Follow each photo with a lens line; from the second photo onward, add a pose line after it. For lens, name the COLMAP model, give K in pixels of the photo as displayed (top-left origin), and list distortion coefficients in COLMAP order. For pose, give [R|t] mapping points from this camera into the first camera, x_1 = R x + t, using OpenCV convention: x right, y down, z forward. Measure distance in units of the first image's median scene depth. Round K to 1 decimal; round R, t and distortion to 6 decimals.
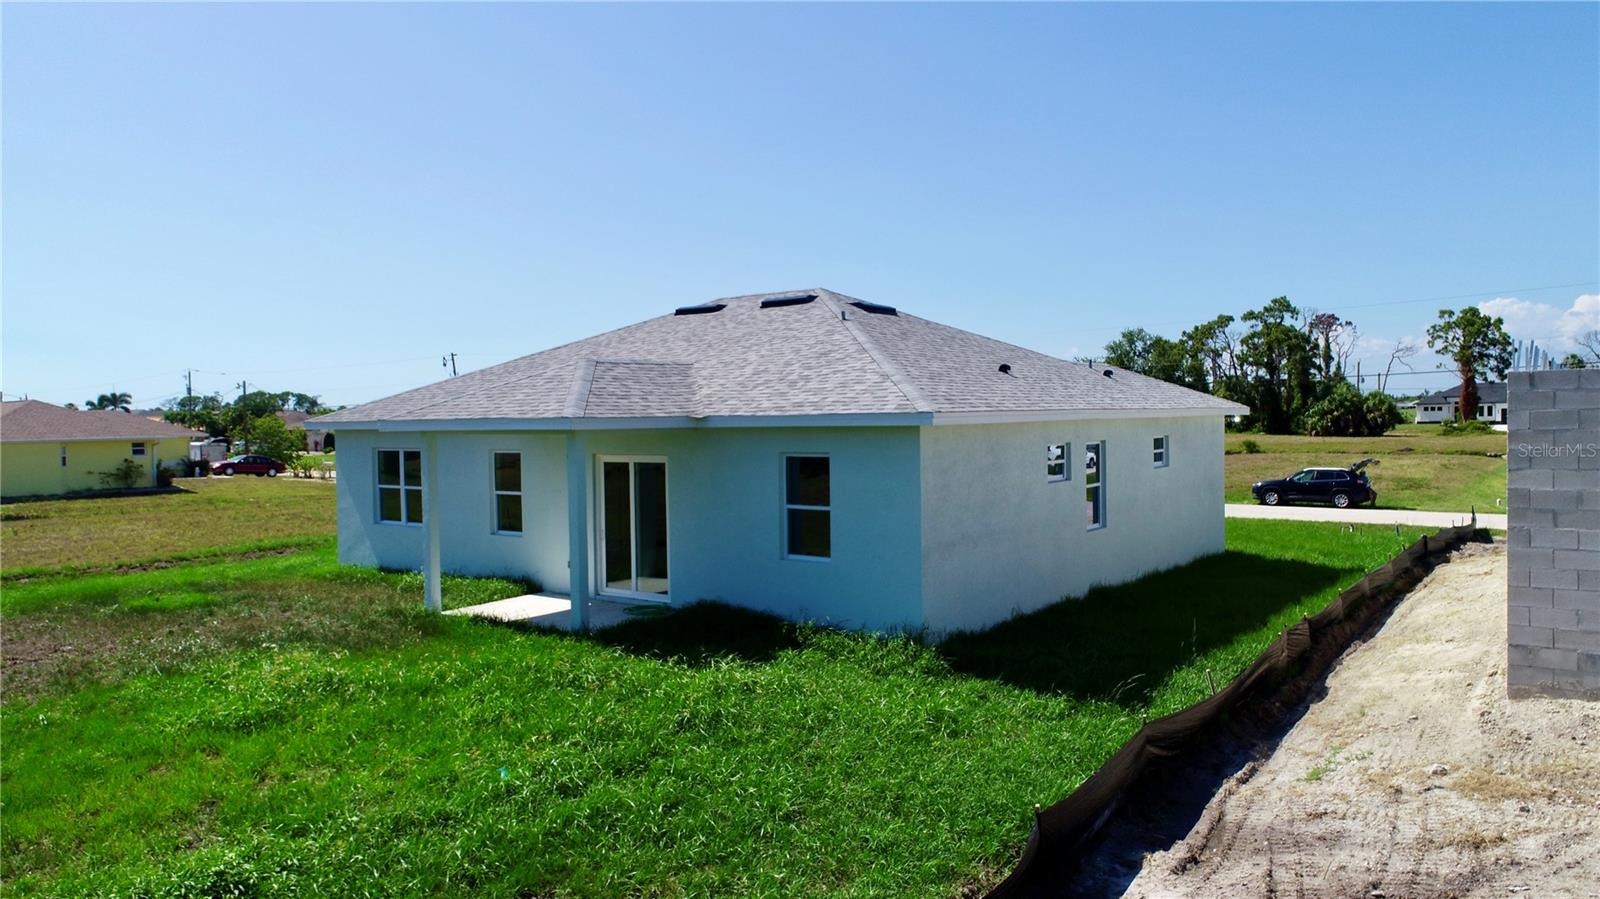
lens RADIAL K [[1085.5, 0, 800.0], [0, 1085.5, 449.5], [0, 0, 1]] dist [-0.004158, 0.000303]
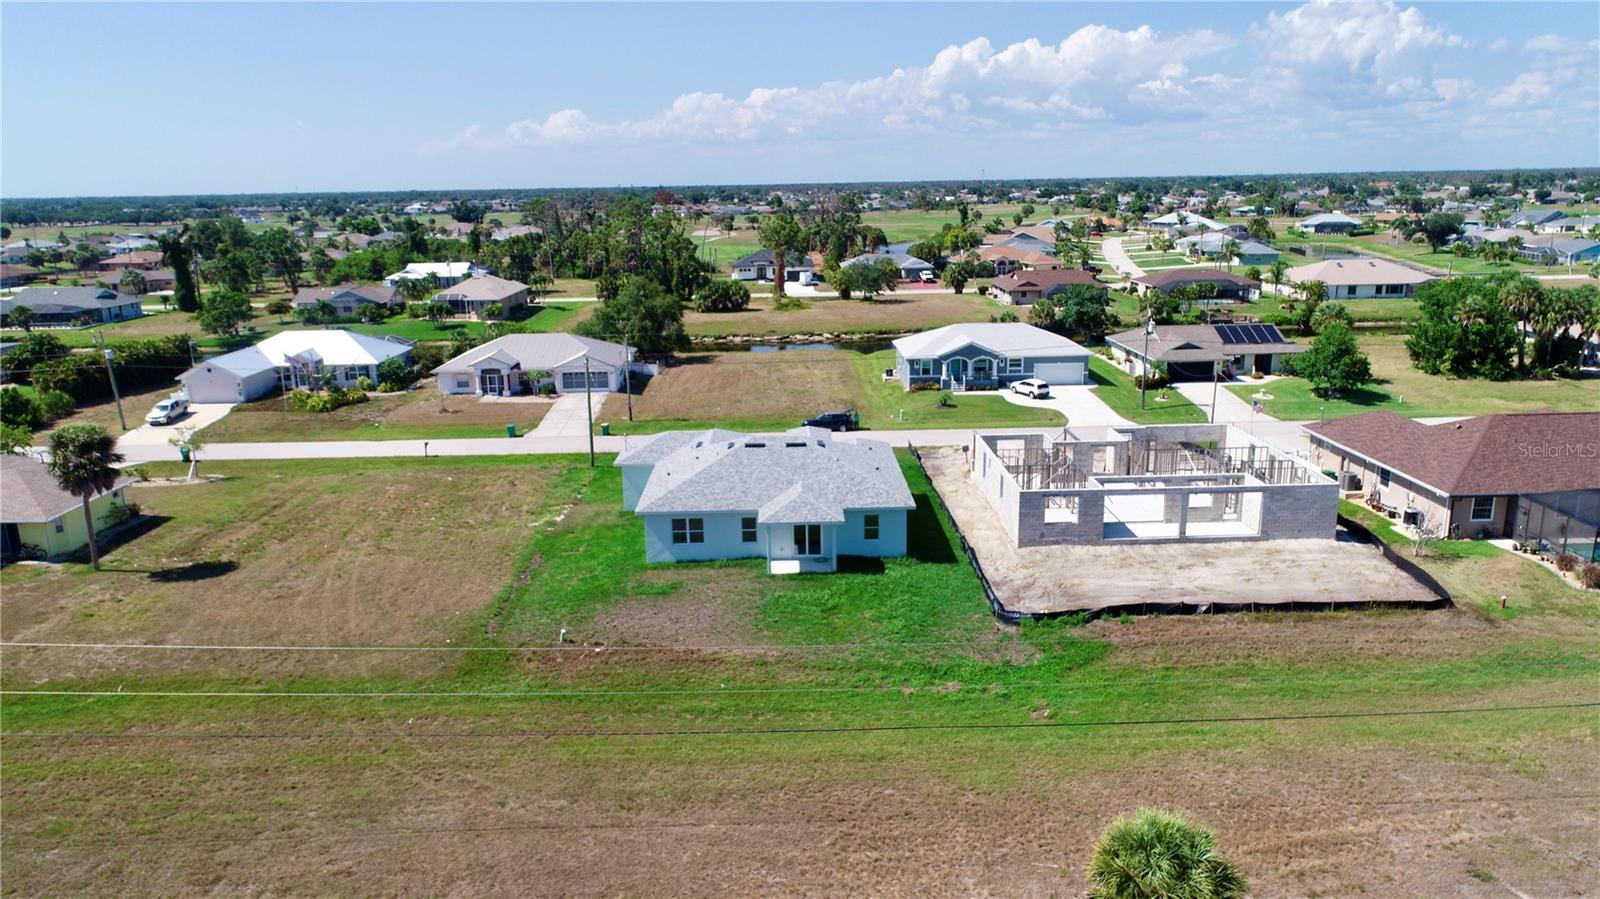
lens RADIAL K [[1085.5, 0, 800.0], [0, 1085.5, 449.5], [0, 0, 1]] dist [-0.004158, 0.000303]
pose [[0.786795, -0.144258, 0.600119, -1.765581], [0.021995, 0.978238, 0.206315, -0.728120], [-0.616822, -0.149128, 0.772846, -1.267108]]
